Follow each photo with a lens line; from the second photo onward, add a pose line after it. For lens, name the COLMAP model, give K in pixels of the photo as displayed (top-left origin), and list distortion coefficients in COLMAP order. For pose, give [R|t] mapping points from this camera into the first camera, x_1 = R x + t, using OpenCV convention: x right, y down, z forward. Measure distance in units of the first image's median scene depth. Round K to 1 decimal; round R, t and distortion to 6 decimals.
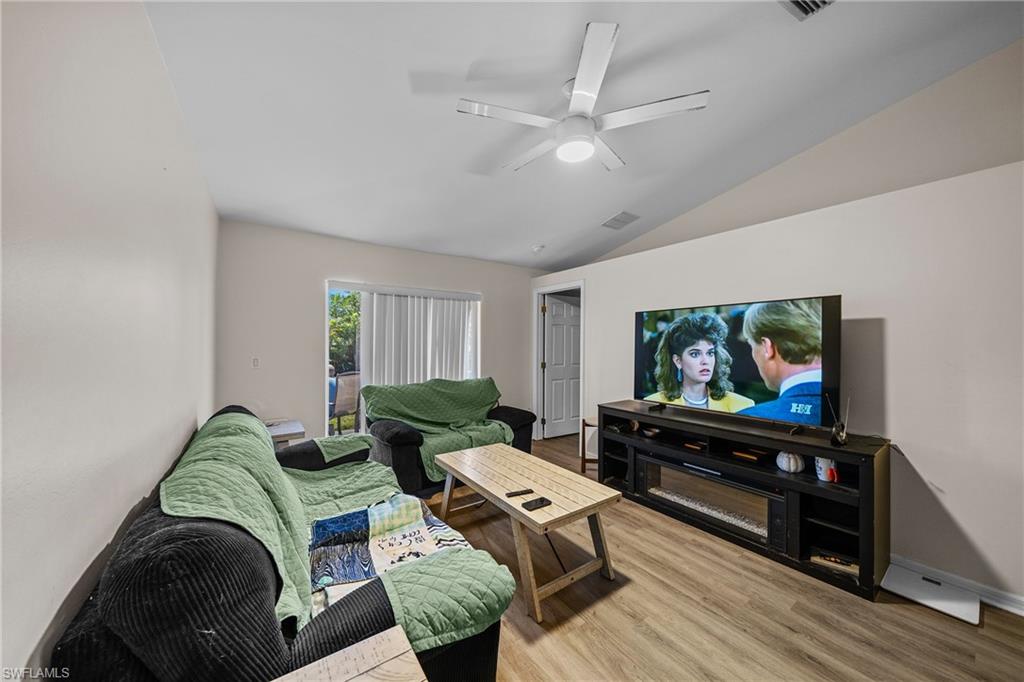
lens RADIAL K [[350.7, 0, 505.7], [0, 350.7, 340.7], [0, 0, 1]] dist [-0.002534, 0.000069]
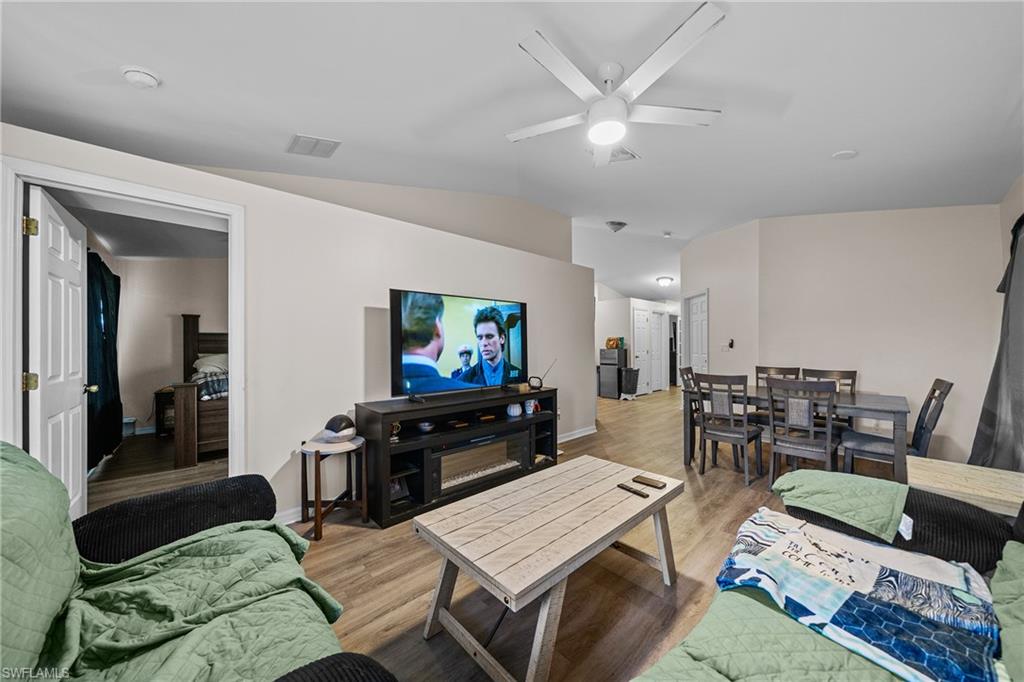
lens RADIAL K [[350.7, 0, 505.6], [0, 350.7, 344.6], [0, 0, 1]] dist [-0.002534, 0.000069]
pose [[-0.122639, -0.001819, 0.992450, -0.663922], [-0.004339, 0.999990, 0.001297, 0.064232], [-0.992442, -0.004147, -0.122646, 1.209525]]
